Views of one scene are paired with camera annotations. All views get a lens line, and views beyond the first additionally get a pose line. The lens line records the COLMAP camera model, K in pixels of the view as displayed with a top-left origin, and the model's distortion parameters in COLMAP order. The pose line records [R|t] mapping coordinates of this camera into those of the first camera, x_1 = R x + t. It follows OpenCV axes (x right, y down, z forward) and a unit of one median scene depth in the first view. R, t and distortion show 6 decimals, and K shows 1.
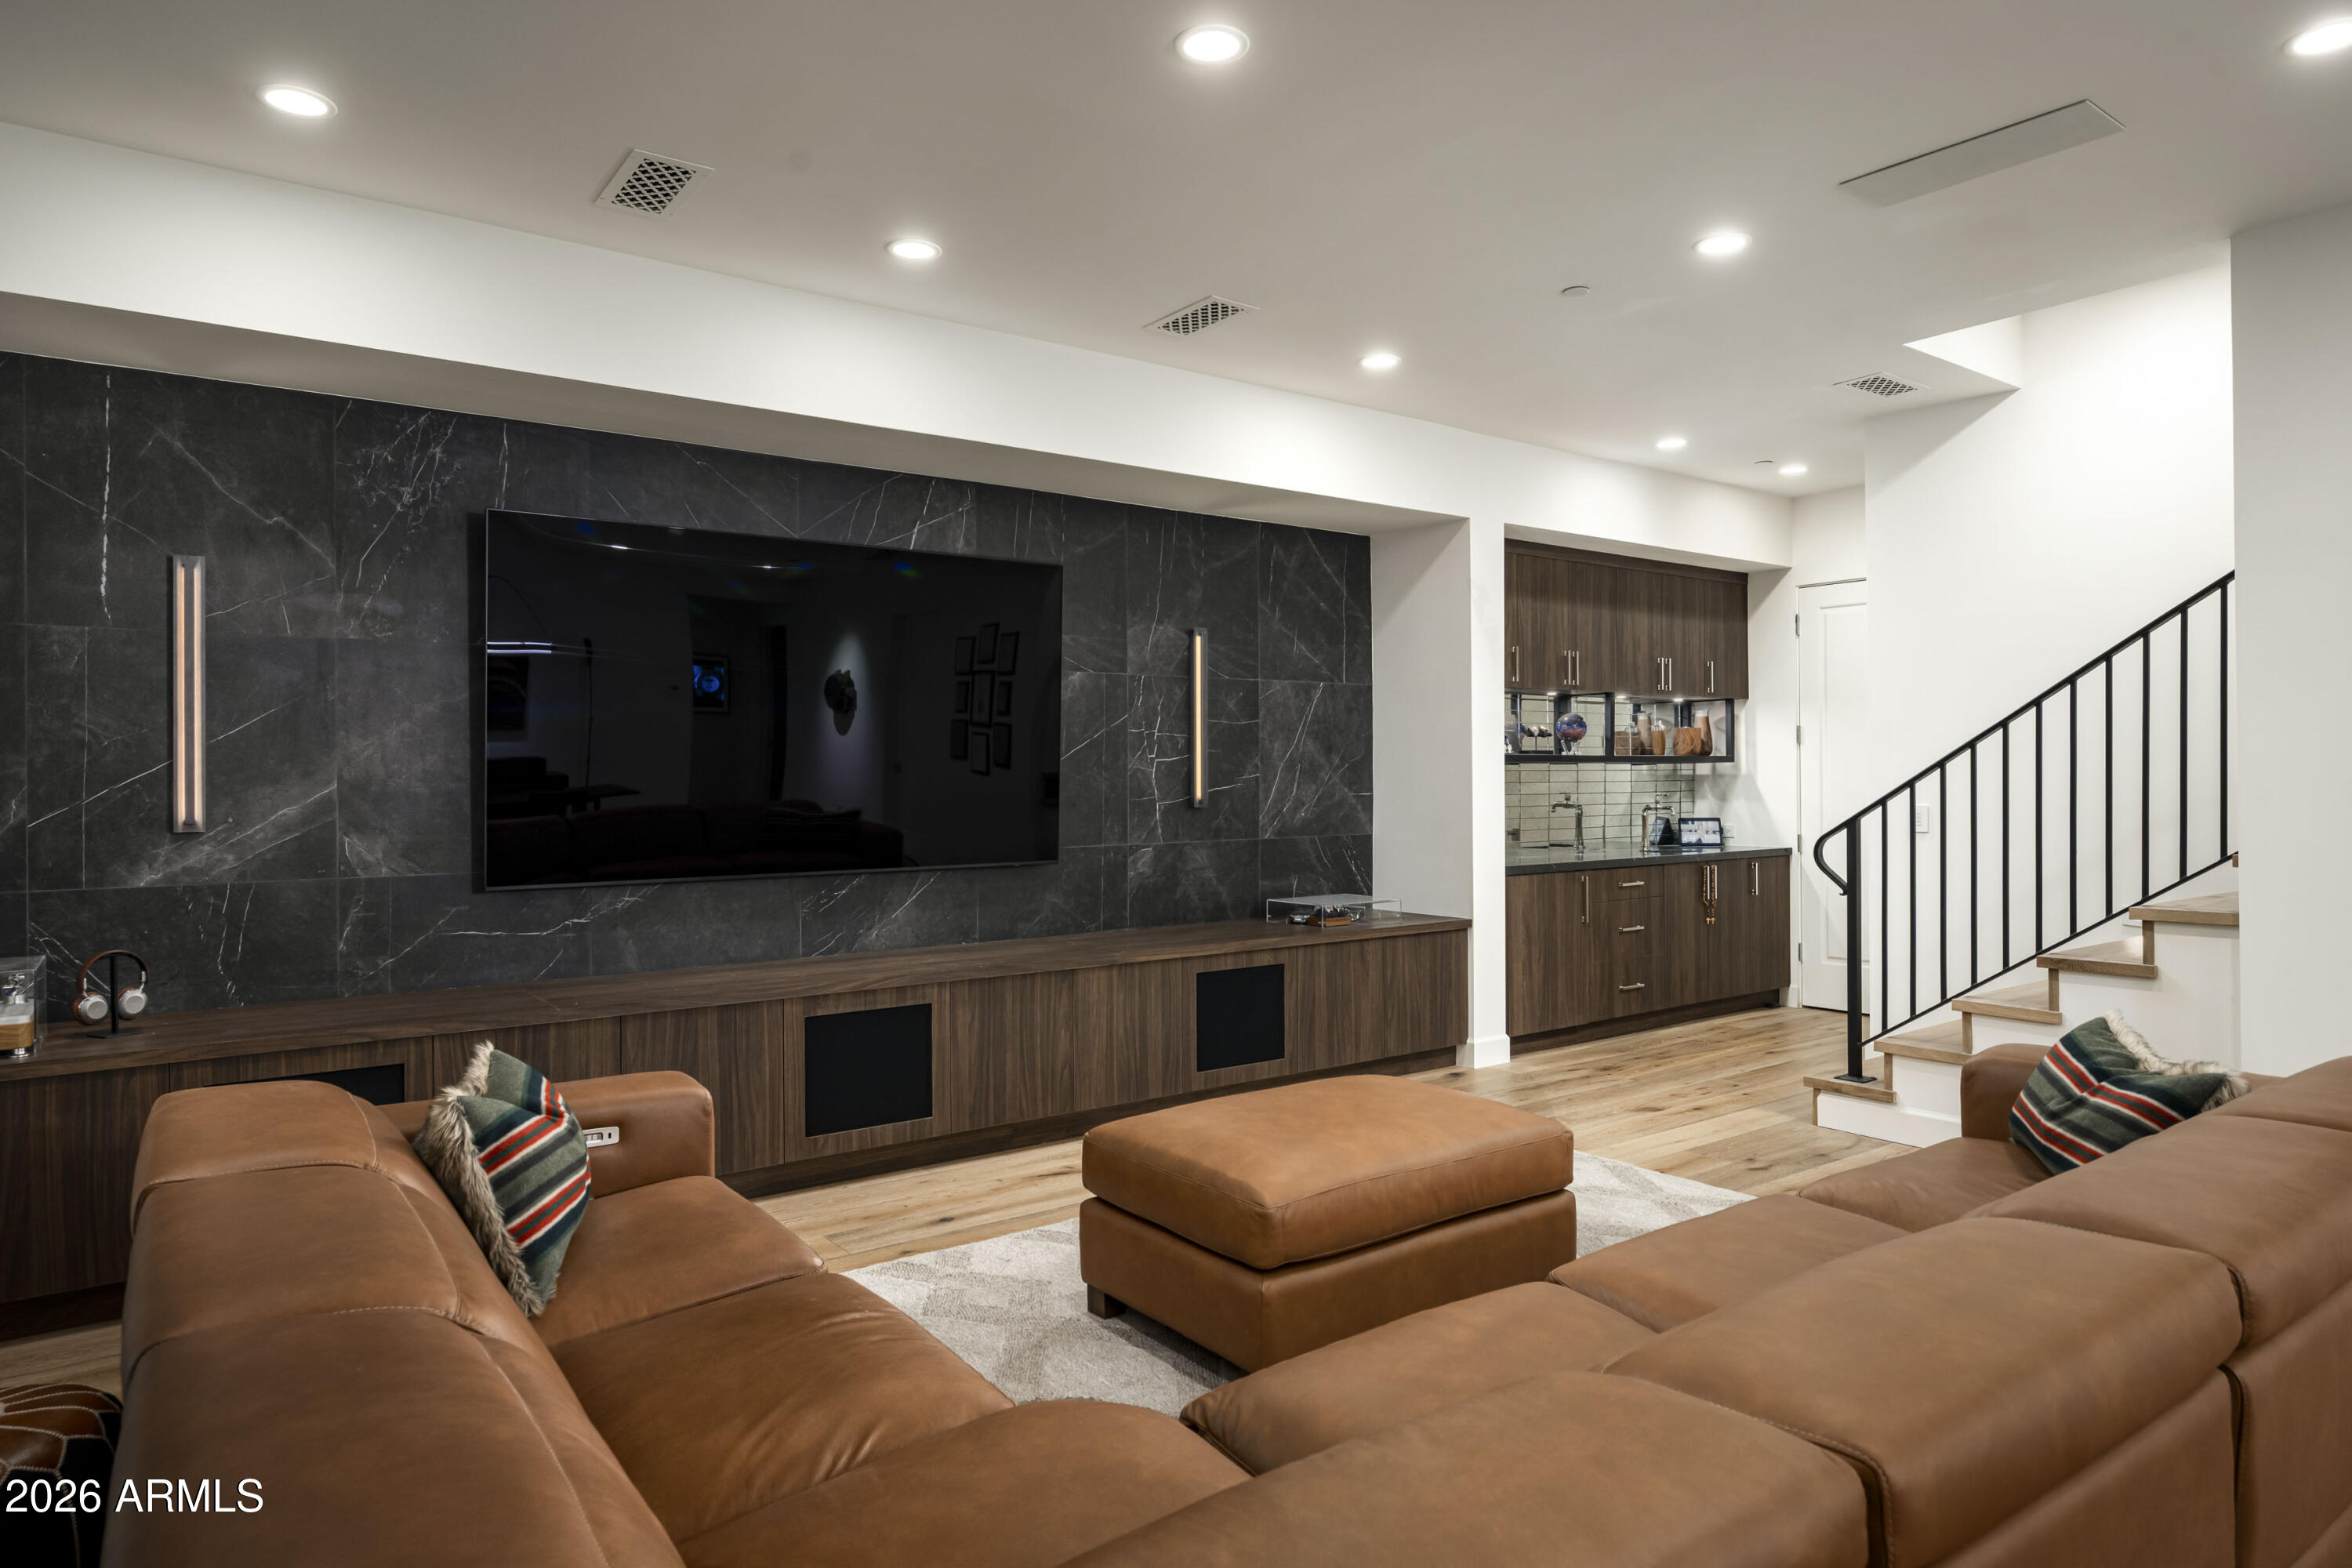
lens RADIAL K [[1393.4, 0, 1180.0], [0, 1393.4, 777.9], [0, 0, 1]] dist [-0.003536, -0.000386]
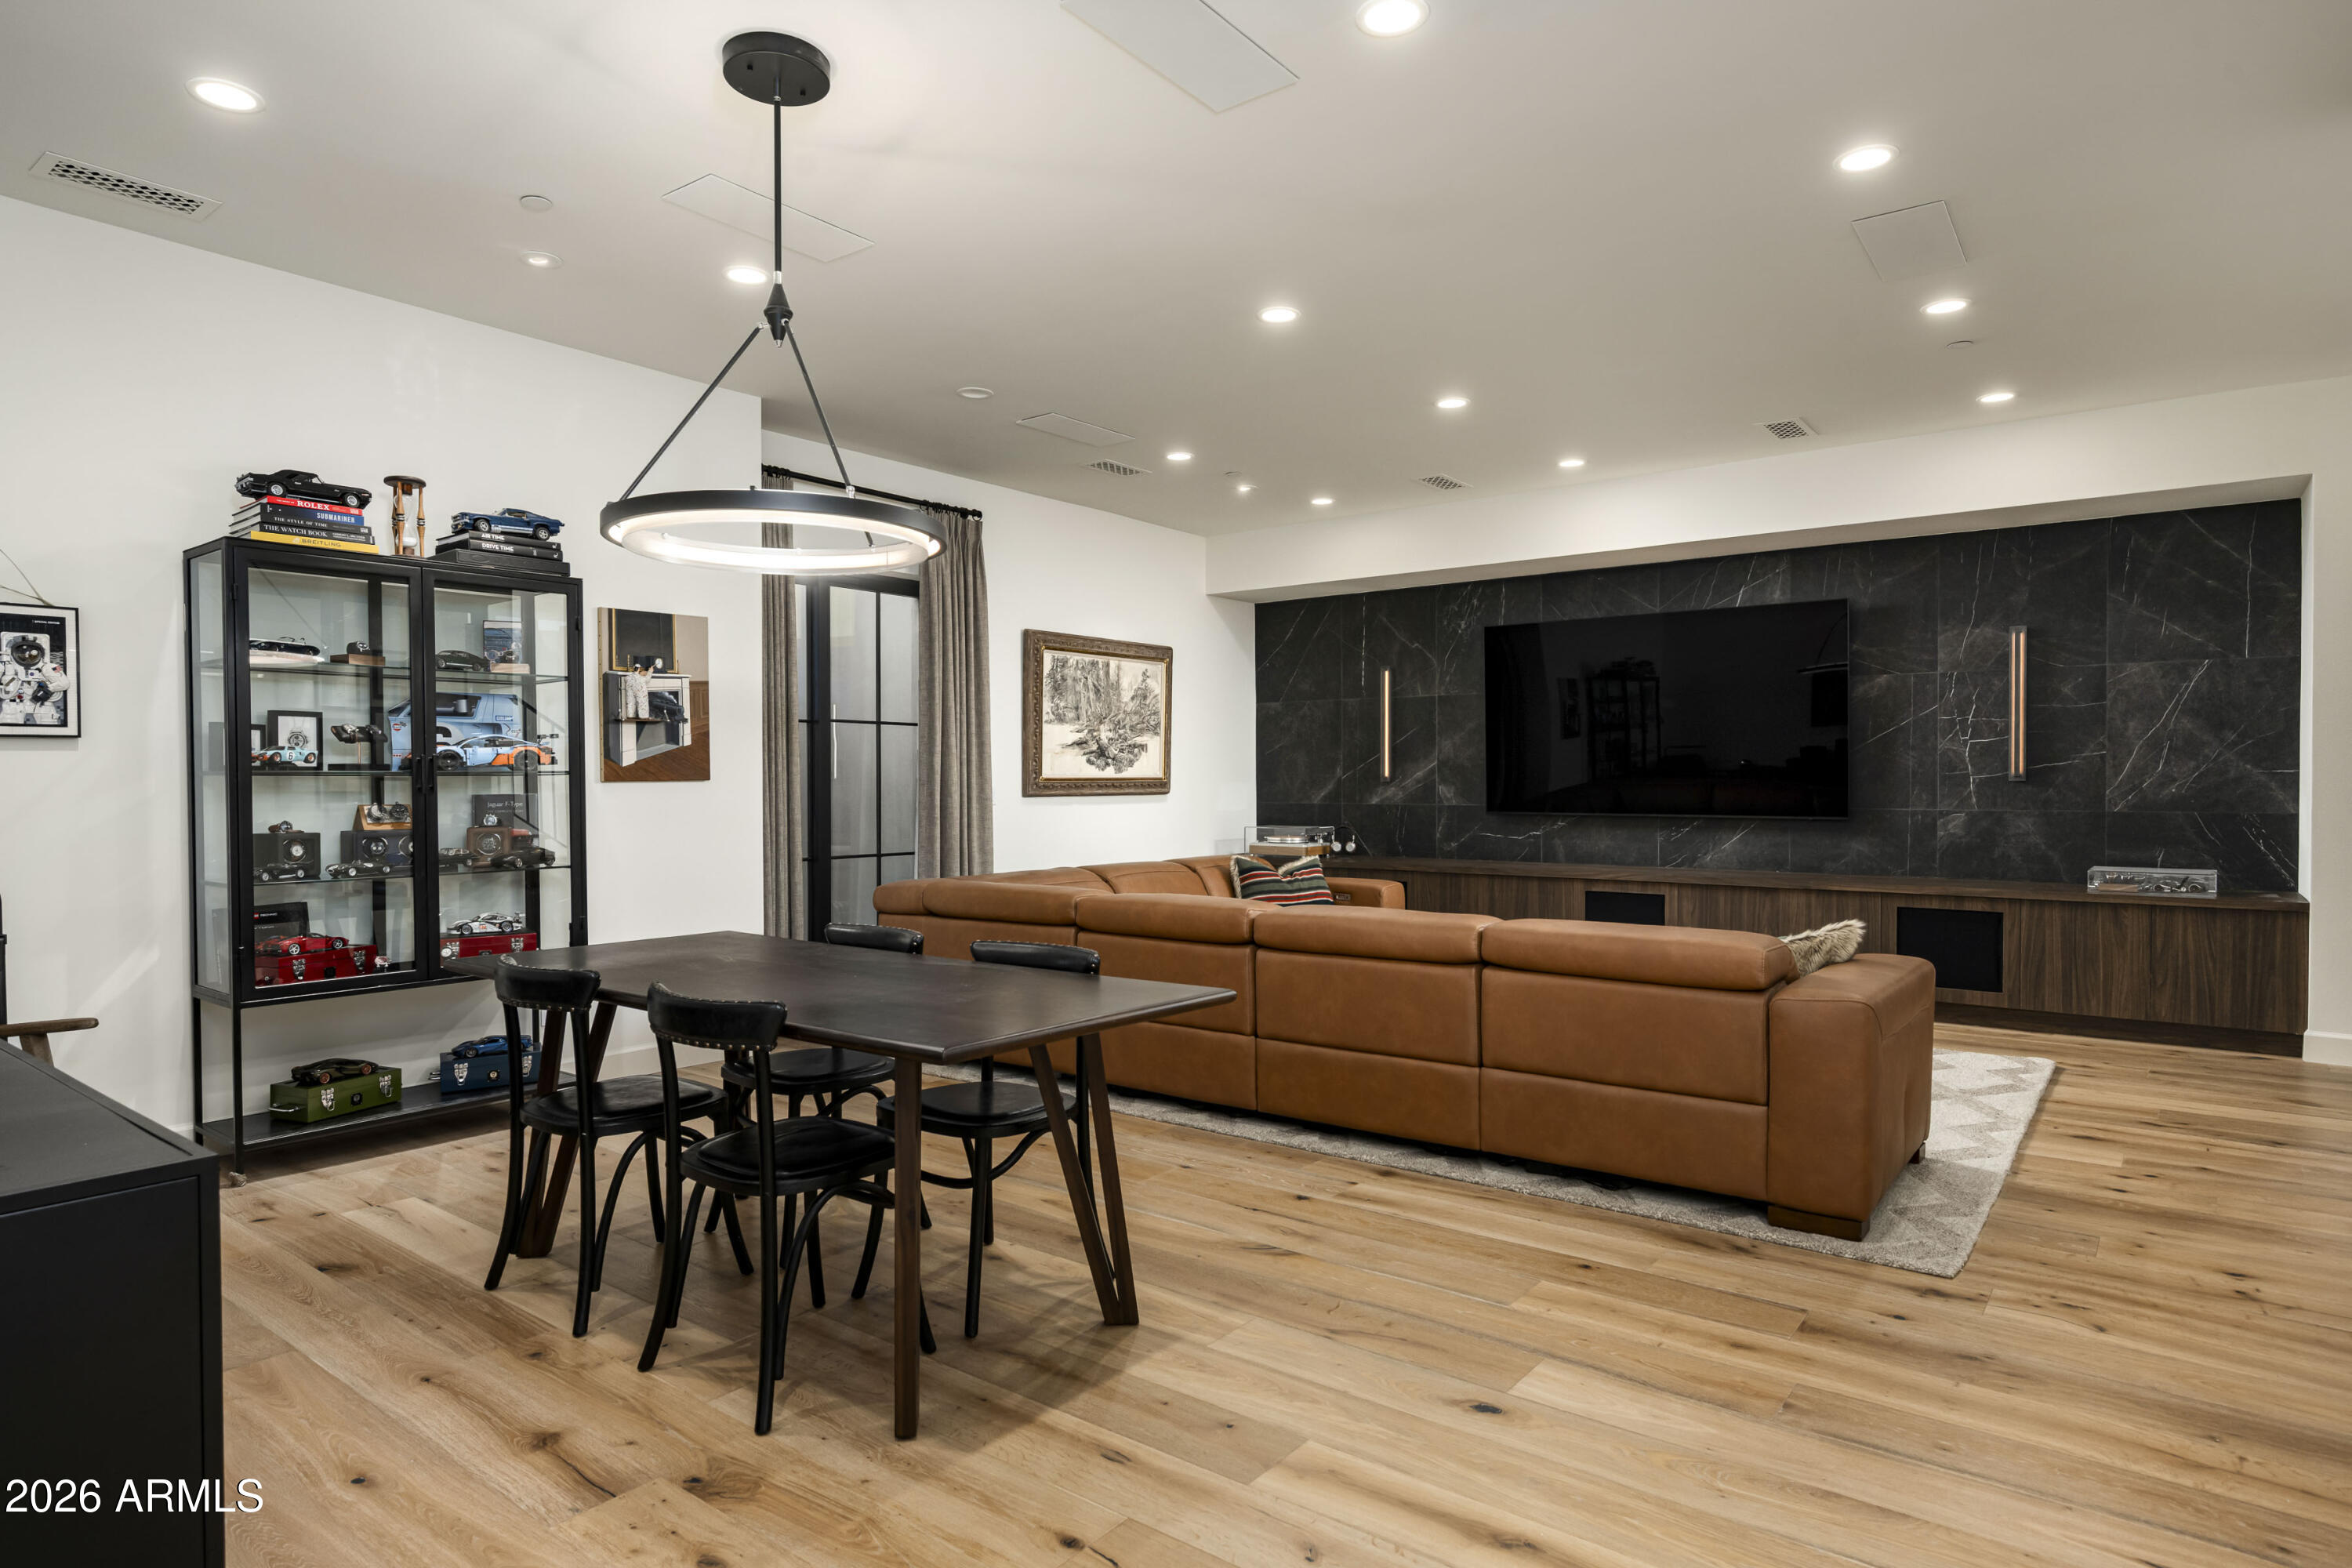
lens RADIAL K [[1279.8, 0, 1177.6], [0, 1279.8, 785.6], [0, 0, 1]] dist [-0.001820, -0.000561]
pose [[0.269845, 0.012979, -0.962816, 0.878013], [0.001163, 0.999904, 0.013805, 0.009762], [0.962903, -0.004845, 0.269804, 0.037595]]
